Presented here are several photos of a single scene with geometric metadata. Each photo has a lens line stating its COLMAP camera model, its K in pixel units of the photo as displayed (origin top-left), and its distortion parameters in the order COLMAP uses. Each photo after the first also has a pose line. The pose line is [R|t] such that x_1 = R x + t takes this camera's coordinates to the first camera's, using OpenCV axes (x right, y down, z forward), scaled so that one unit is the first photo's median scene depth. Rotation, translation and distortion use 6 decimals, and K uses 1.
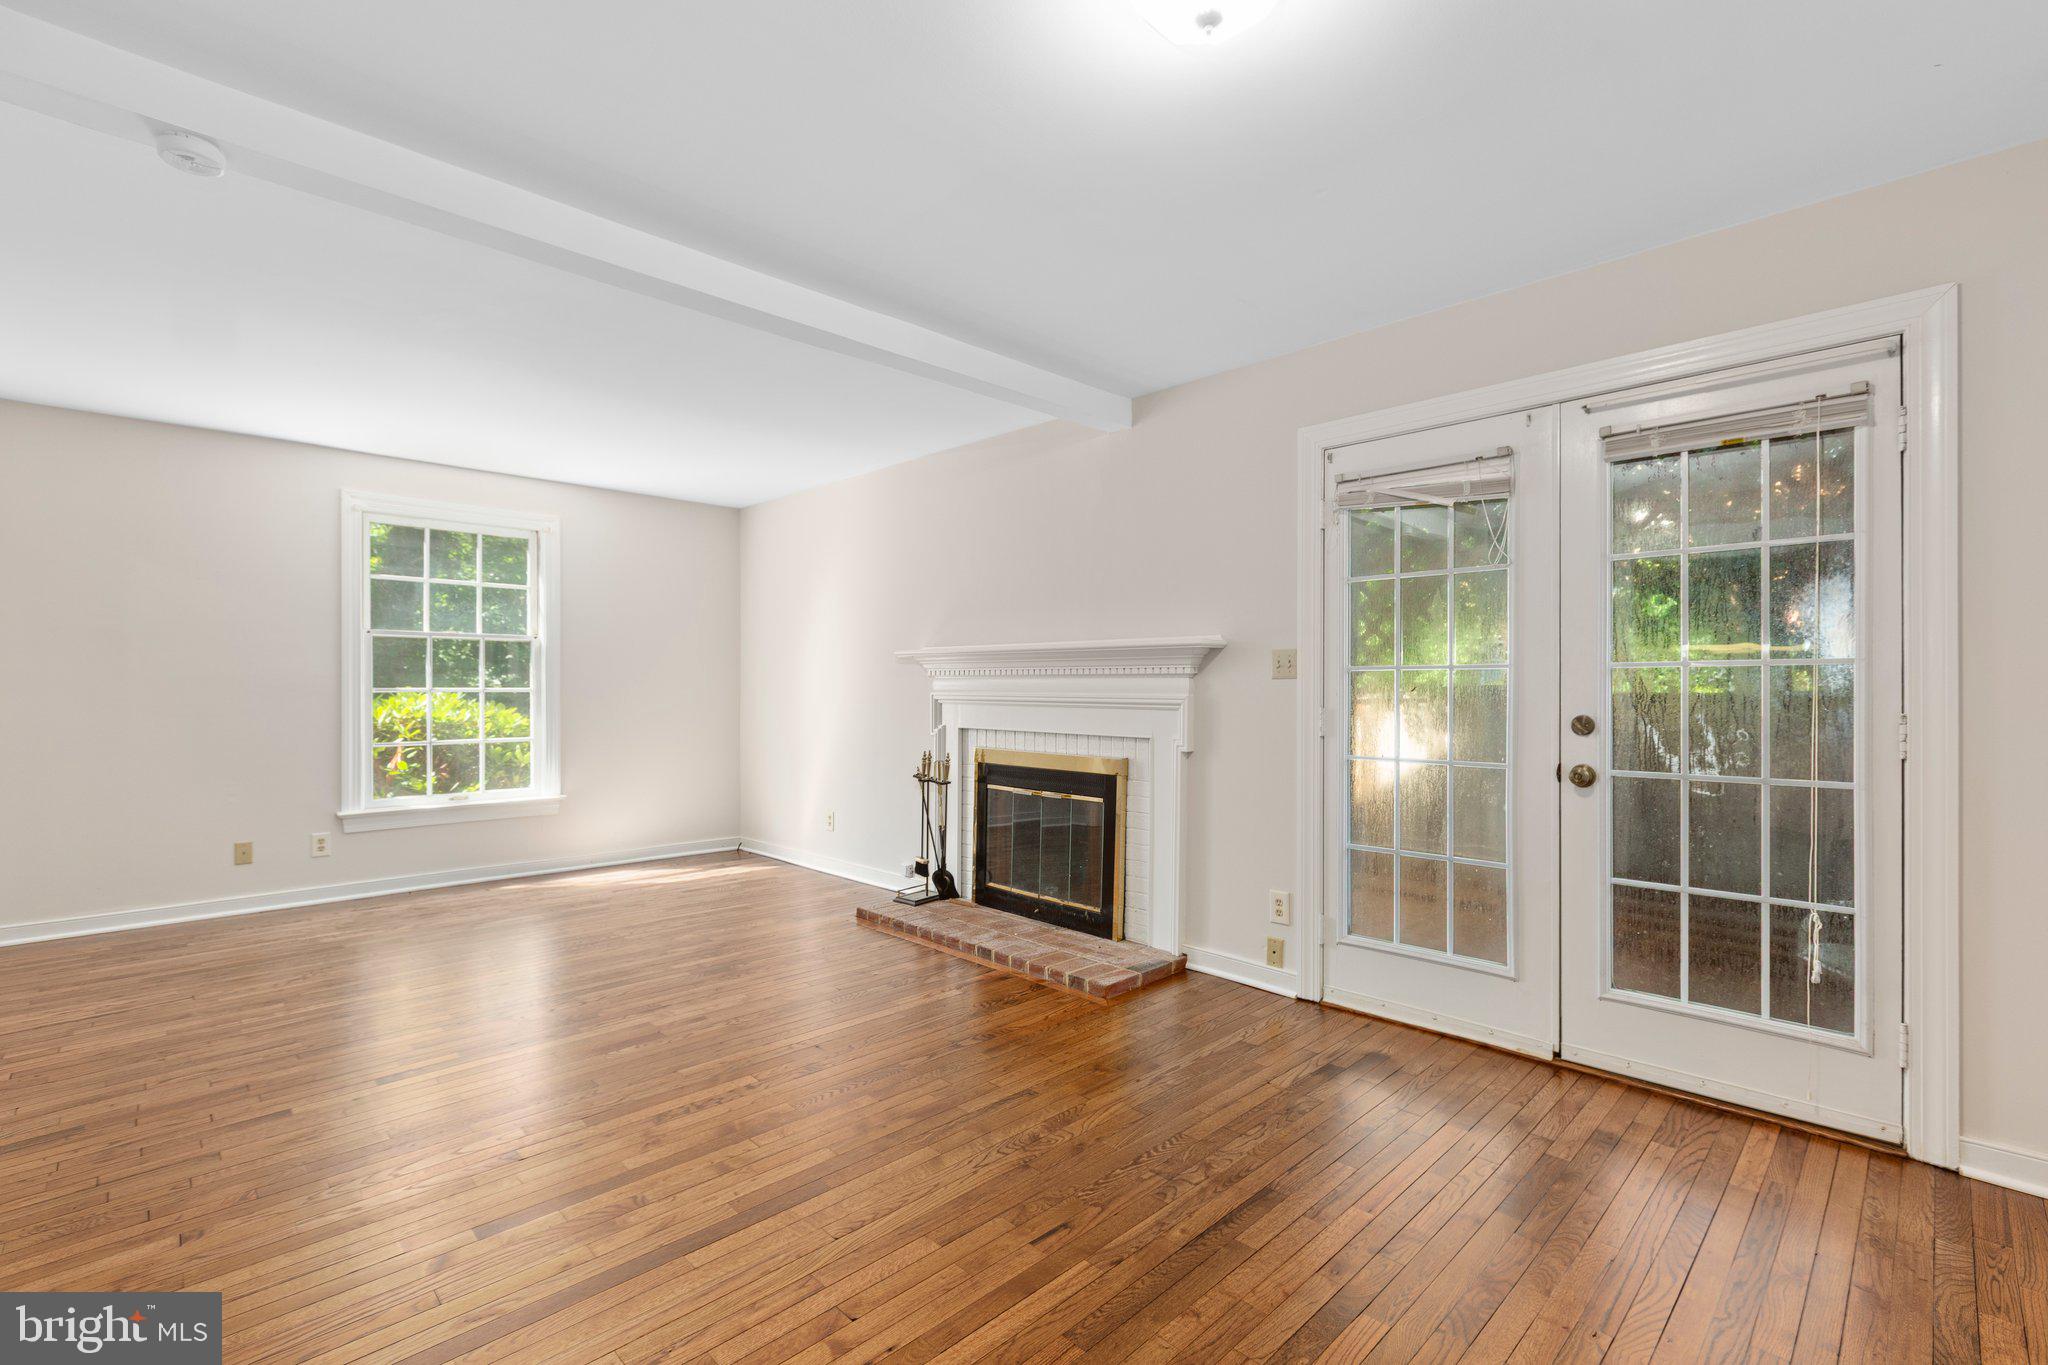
lens RADIAL K [[912.4, 0, 1024.0], [0, 912.4, 682.5], [0, 0, 1]] dist [0.003376, -0.000015]
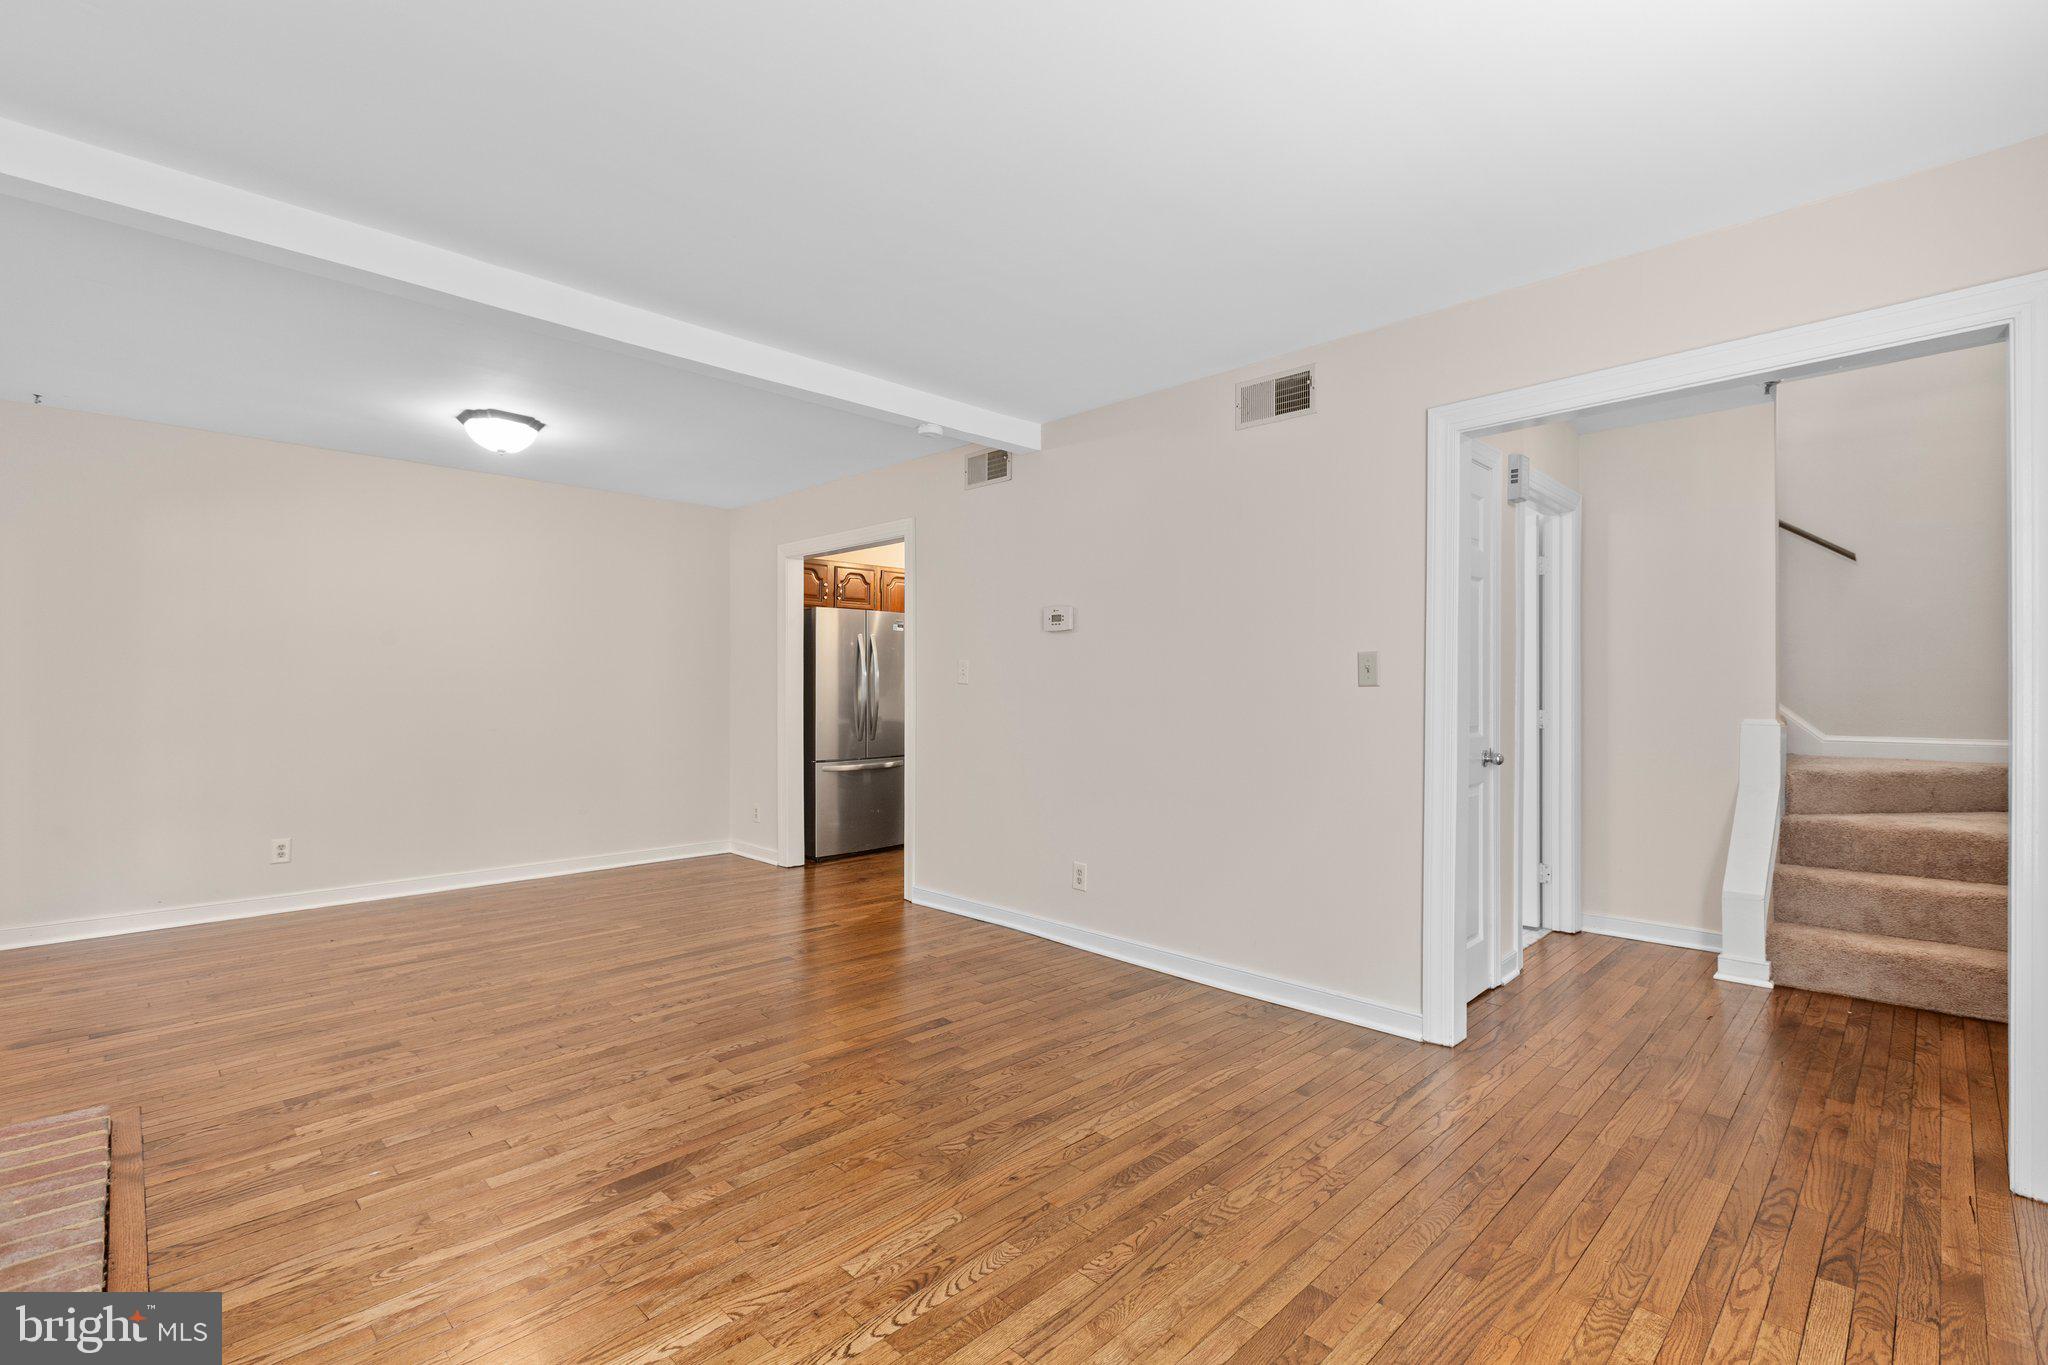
lens RADIAL K [[912.4, 0, 1024.0], [0, 912.4, 682.5], [0, 0, 1]] dist [0.003376, -0.000015]
pose [[-0.999957, -0.002543, -0.008878, -0.648494], [-0.002451, 0.999943, -0.010351, 0.005459], [0.008903, -0.010329, -0.999907, 1.797932]]
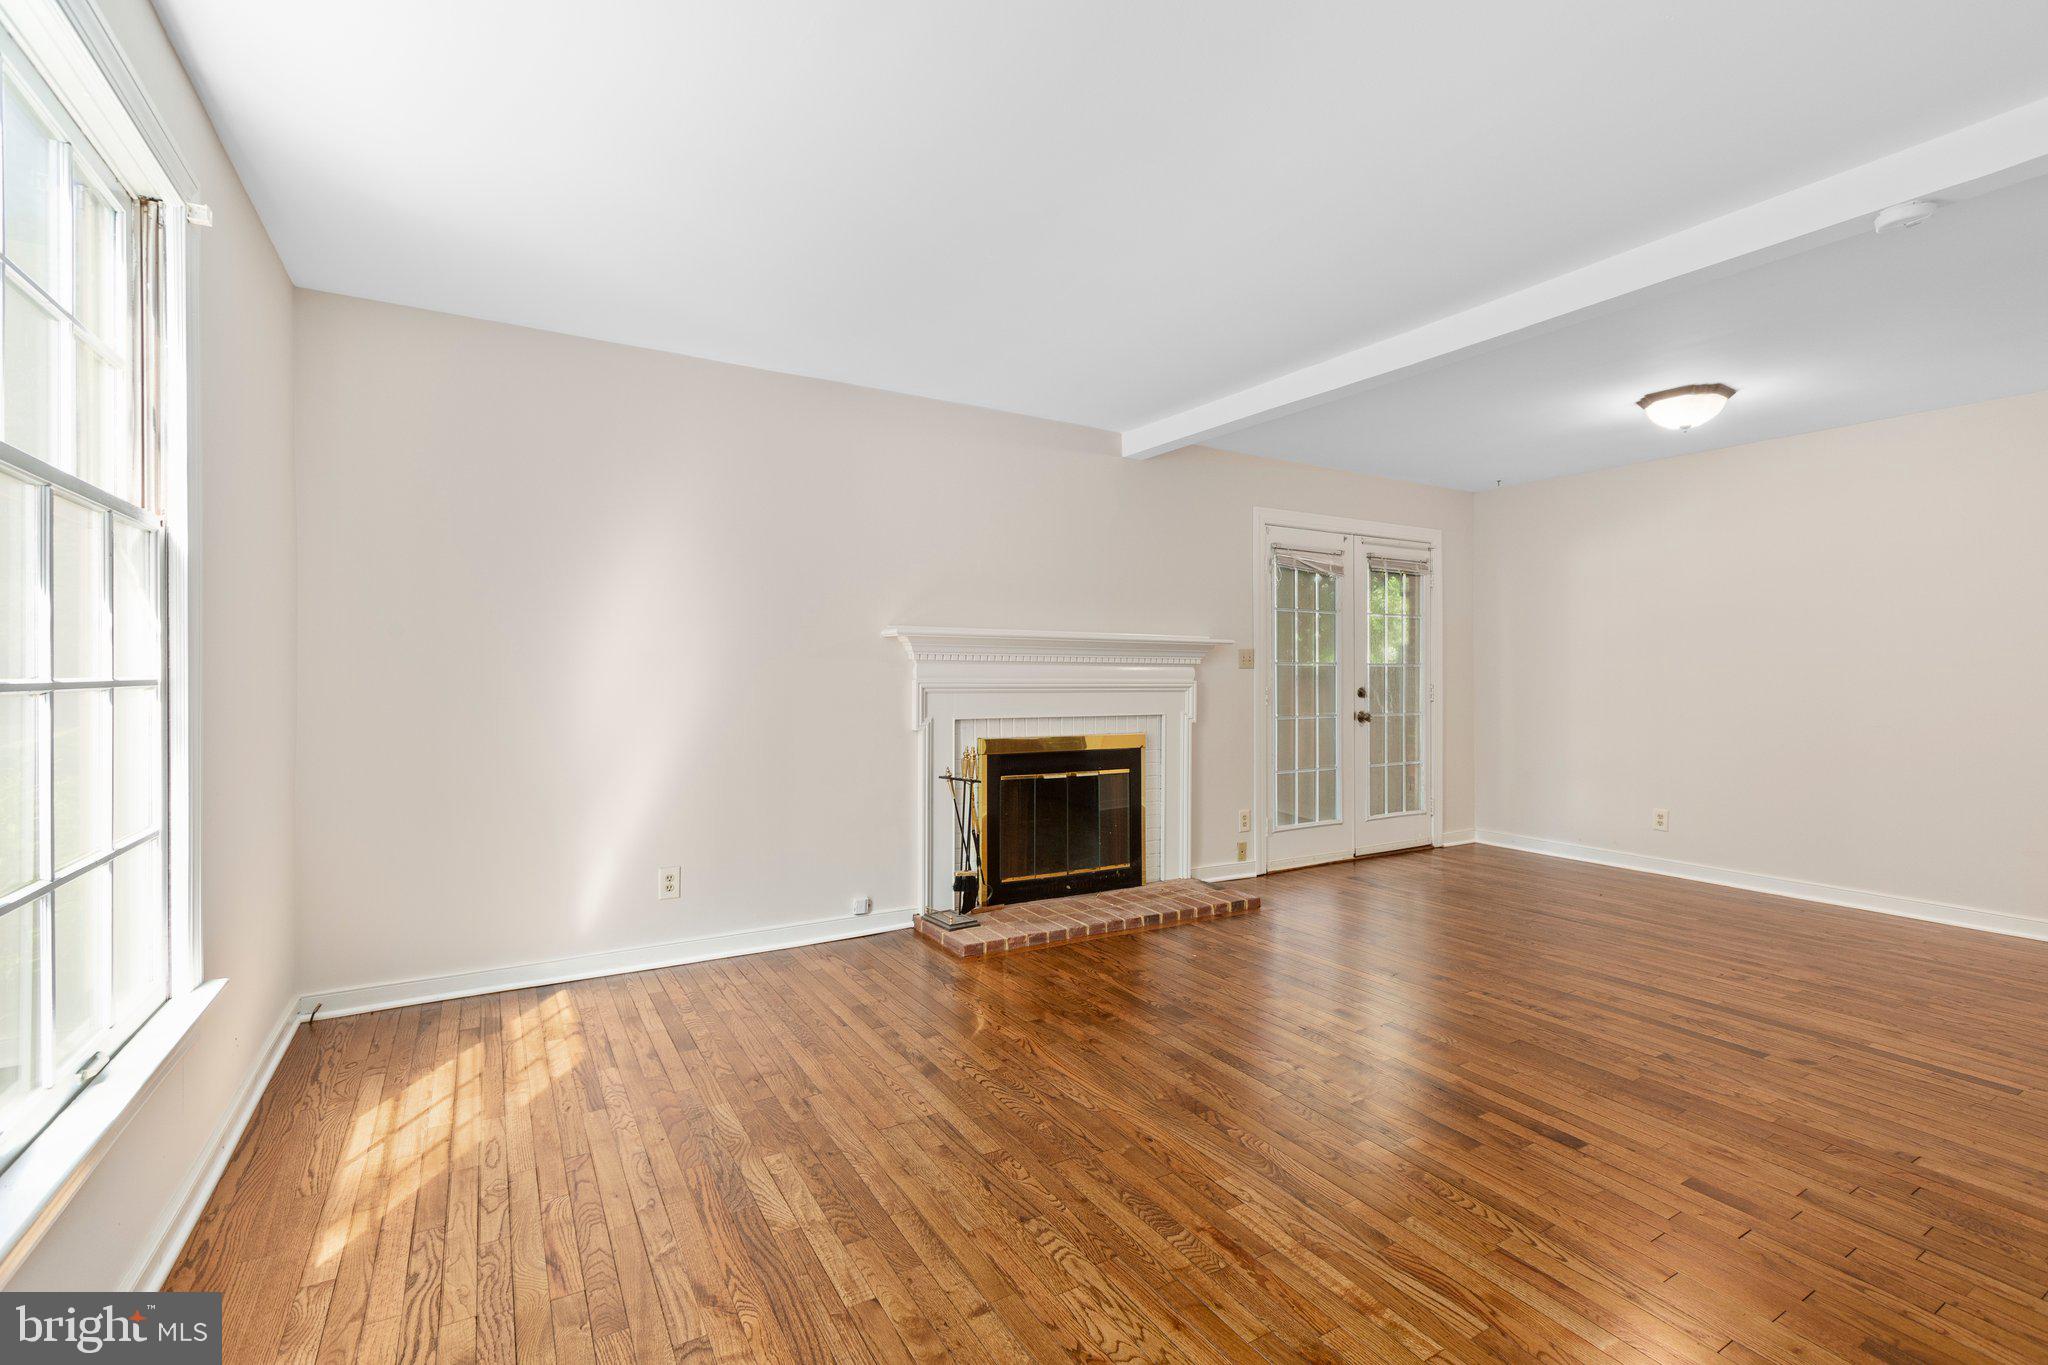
lens RADIAL K [[911.8, 0, 1022.2], [0, 911.8, 669.9], [0, 0, 1]] dist [0.000987, -0.000351]
pose [[0.233600, 0.002725, 0.972329, -1.342234], [-0.008465, 0.999964, -0.000769, 0.002667], [-0.972296, -0.008051, 0.233615, 1.067842]]
